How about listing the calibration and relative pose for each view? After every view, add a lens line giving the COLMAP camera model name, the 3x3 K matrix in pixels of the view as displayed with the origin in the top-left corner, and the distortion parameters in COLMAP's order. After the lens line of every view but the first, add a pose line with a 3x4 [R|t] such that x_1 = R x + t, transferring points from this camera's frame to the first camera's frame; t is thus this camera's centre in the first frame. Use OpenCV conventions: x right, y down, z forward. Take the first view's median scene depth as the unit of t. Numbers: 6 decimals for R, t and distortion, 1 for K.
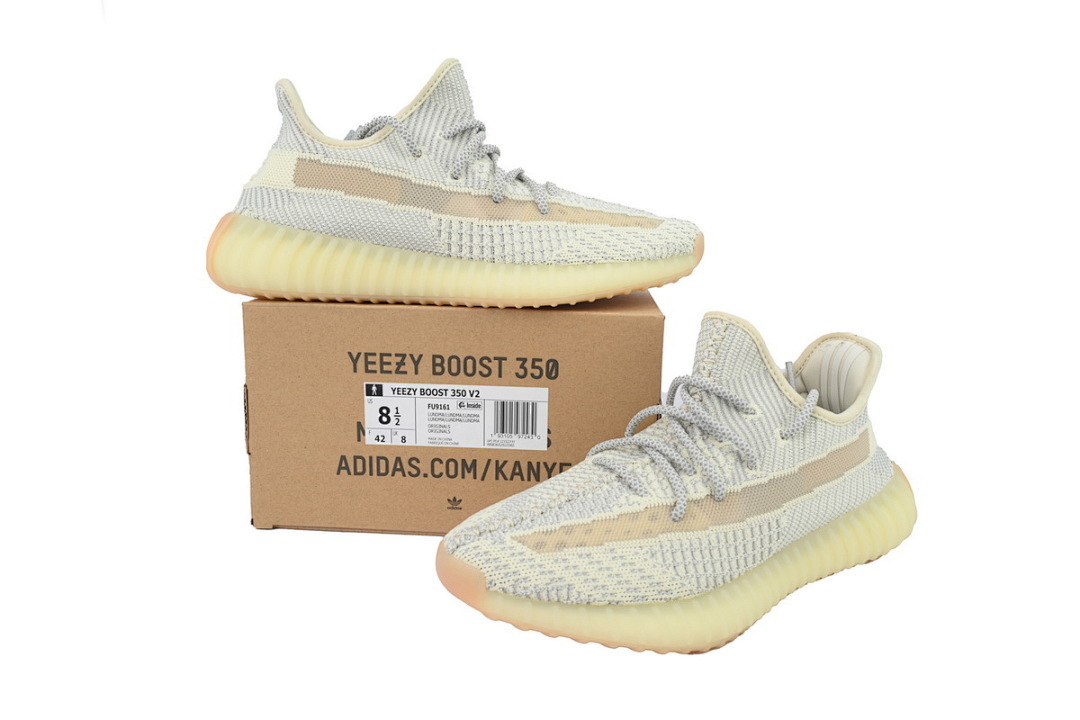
lens RADIAL K [[832.2, 0, 540.0], [0, 832.2, 360.0], [0, 0, 1]] dist [0.001601, -0.000262]
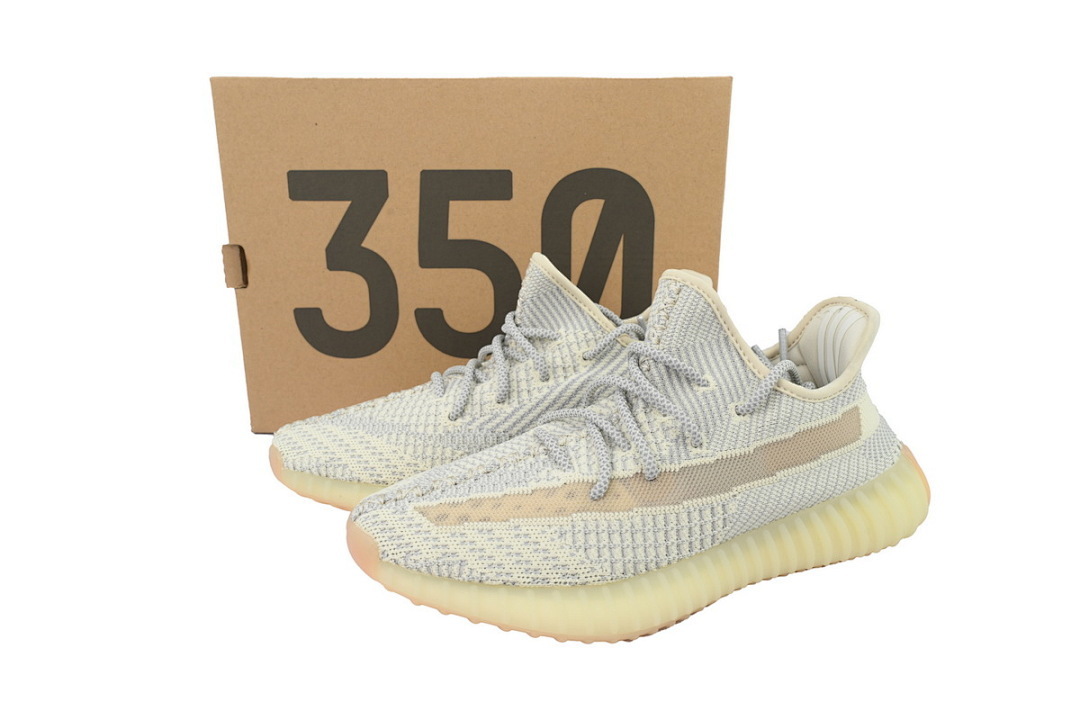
lens RADIAL K [[832.2, 0, 540.0], [0, 832.2, 360.0], [0, 0, 1]] dist [0.001601, -0.000262]
pose [[0.979408, 0.018694, -0.201025, 0.279063], [-0.012380, 0.999391, 0.032620, 0.010446], [0.201512, -0.029460, 0.979043, 0.093952]]
